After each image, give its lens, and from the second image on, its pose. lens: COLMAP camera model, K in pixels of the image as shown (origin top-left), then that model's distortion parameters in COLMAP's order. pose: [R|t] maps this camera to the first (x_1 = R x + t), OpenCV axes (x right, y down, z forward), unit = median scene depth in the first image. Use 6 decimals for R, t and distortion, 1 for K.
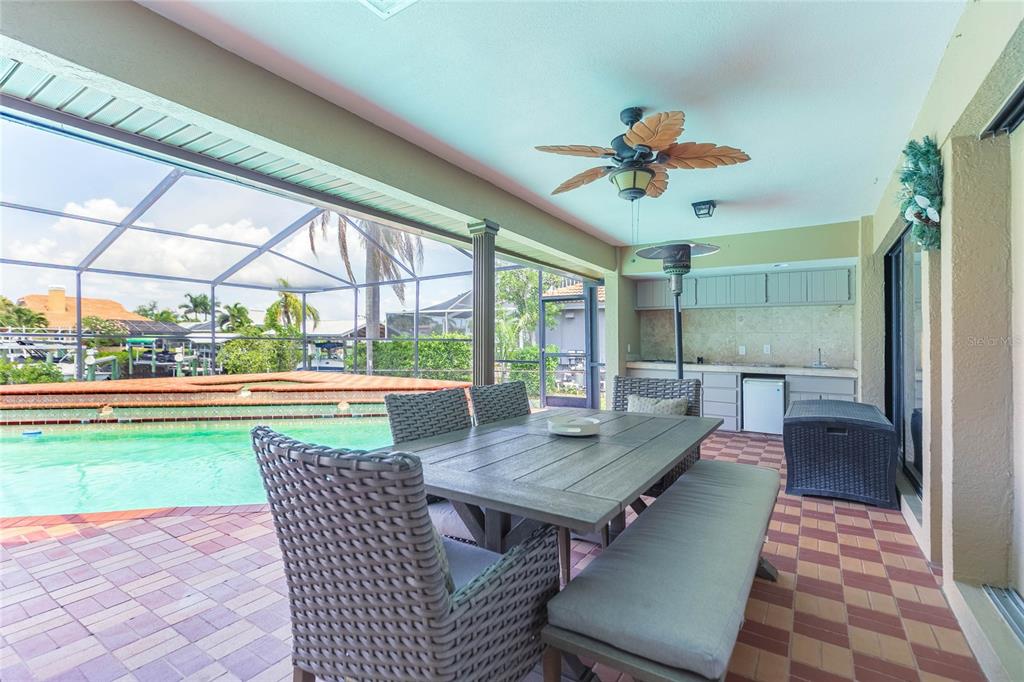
lens RADIAL K [[467.9, 0, 508.7], [0, 467.9, 357.5], [0, 0, 1]] dist [0.002451, 0.000210]
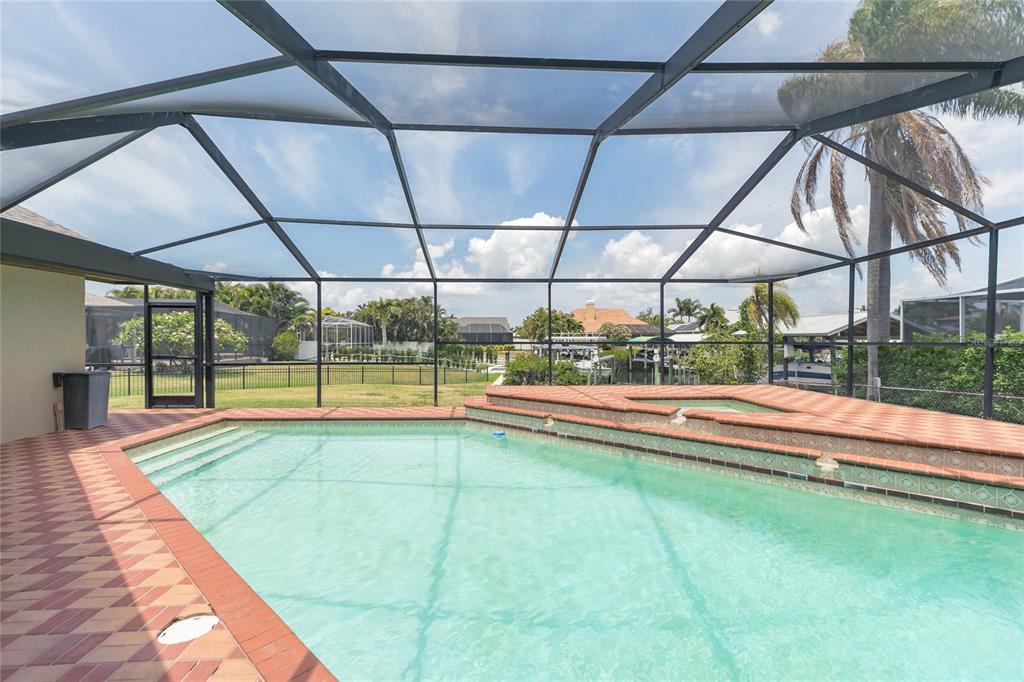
lens RADIAL K [[464.3, 0, 515.9], [0, 464.3, 345.2], [0, 0, 1]] dist [0.002491, -0.000163]
pose [[0.592385, -0.002222, -0.805652, -0.078488], [-0.015984, 0.999767, -0.014510, -0.018639], [0.805496, 0.021473, 0.592212, 0.231718]]
